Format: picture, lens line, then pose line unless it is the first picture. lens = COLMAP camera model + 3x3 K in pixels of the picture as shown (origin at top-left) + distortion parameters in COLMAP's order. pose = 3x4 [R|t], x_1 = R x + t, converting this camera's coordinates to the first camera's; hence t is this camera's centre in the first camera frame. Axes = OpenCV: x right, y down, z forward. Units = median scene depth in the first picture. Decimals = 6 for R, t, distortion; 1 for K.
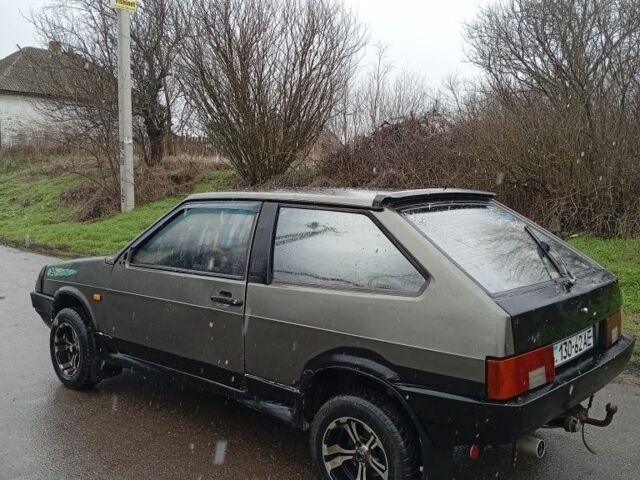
lens RADIAL K [[652.7, 0, 321.7], [0, 652.7, 242.0], [0, 0, 1]] dist [0.029672, 0.000000]
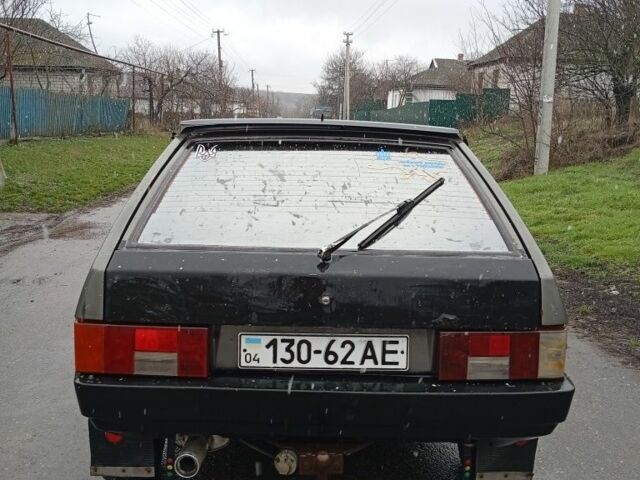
lens RADIAL K [[652.7, 0, 316.9], [0, 652.7, 240.3], [0, 0, 1]] dist [0.029672, 0.000000]
pose [[0.678032, 0.123209, -0.724633, 0.684449], [-0.091925, 0.992325, 0.082712, -0.005229], [0.729262, 0.010530, 0.684153, 0.442535]]
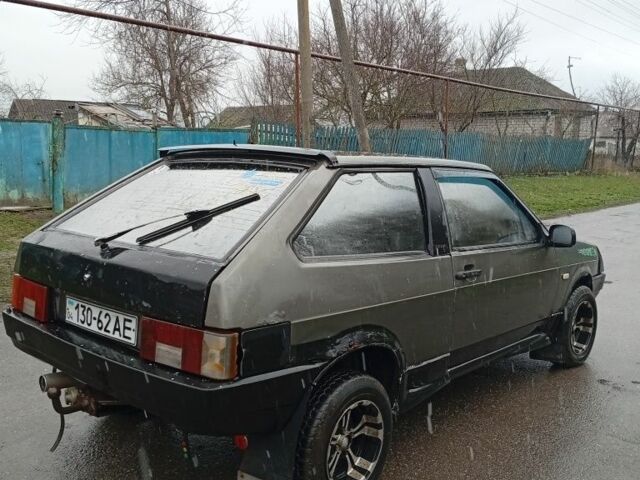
lens RADIAL K [[652.7, 0, 322.8], [0, 652.7, 239.8], [0, 0, 1]] dist [0.029672, 0.000000]
pose [[0.004784, 0.105707, -0.994386, 0.993397], [-0.128045, 0.986276, 0.104229, -0.056660], [0.991757, 0.126828, 0.018254, 1.025152]]
